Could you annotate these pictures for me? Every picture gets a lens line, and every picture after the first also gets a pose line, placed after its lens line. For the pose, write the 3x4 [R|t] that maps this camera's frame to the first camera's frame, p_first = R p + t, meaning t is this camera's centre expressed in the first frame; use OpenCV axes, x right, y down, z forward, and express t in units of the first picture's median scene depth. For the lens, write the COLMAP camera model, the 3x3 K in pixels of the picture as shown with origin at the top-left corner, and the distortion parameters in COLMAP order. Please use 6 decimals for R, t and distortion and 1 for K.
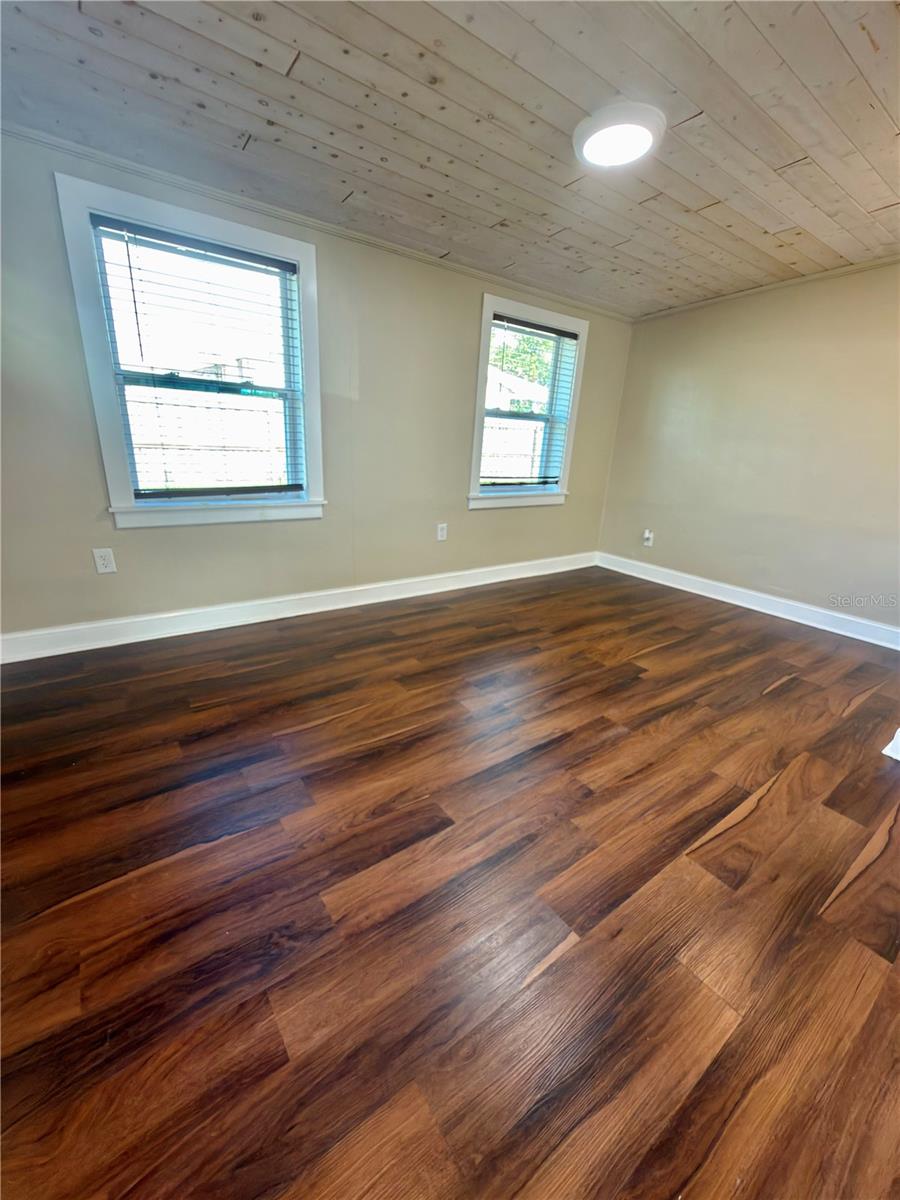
lens RADIAL K [[484.5, 0, 449.2], [0, 484.5, 600.8], [0, 0, 1]] dist [0.000855, -0.000177]
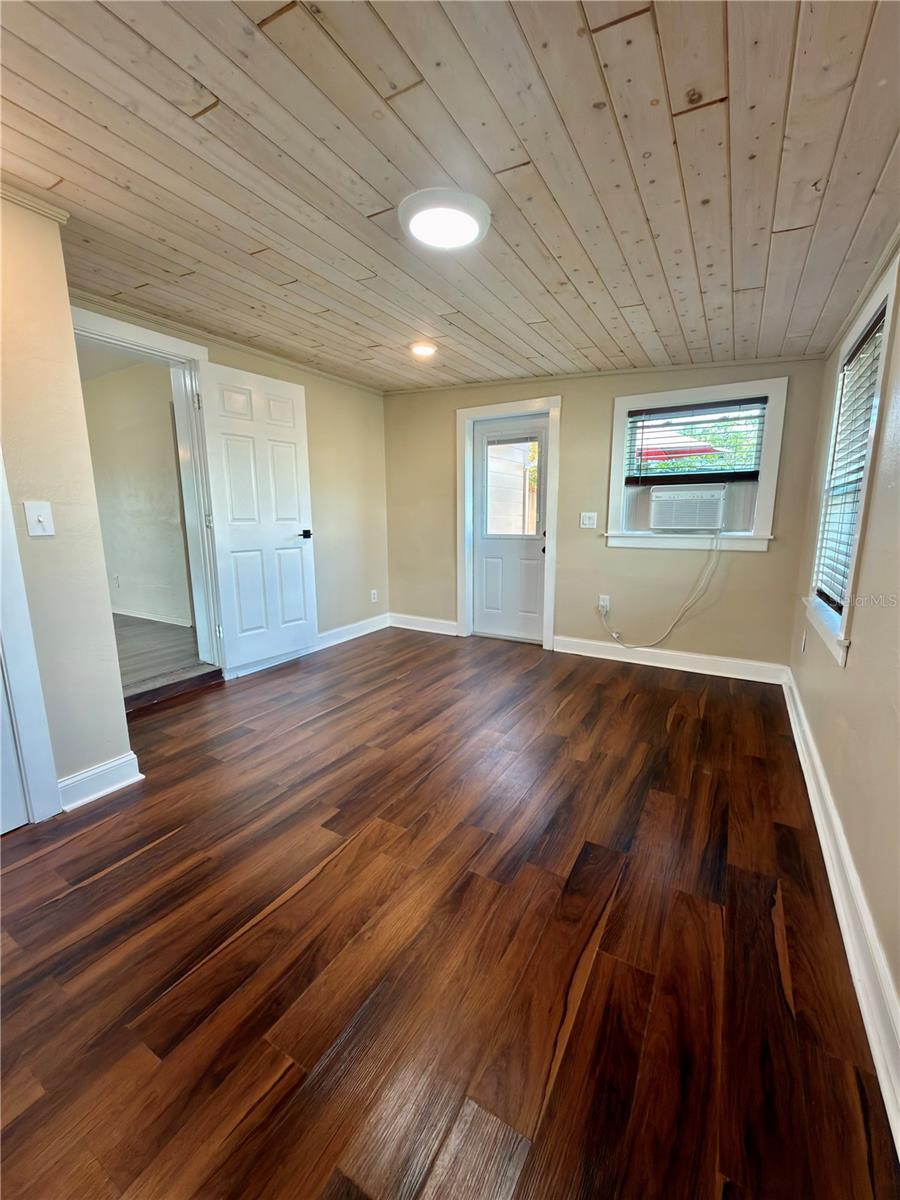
lens RADIAL K [[484.5, 0, 452.9], [0, 484.5, 602.0], [0, 0, 1]] dist [0.000855, -0.000177]
pose [[-0.915064, 0.022186, -0.402698, 0.618857], [-0.171123, 0.882793, 0.437485, -0.603937], [0.365205, 0.469238, -0.804016, 1.795624]]
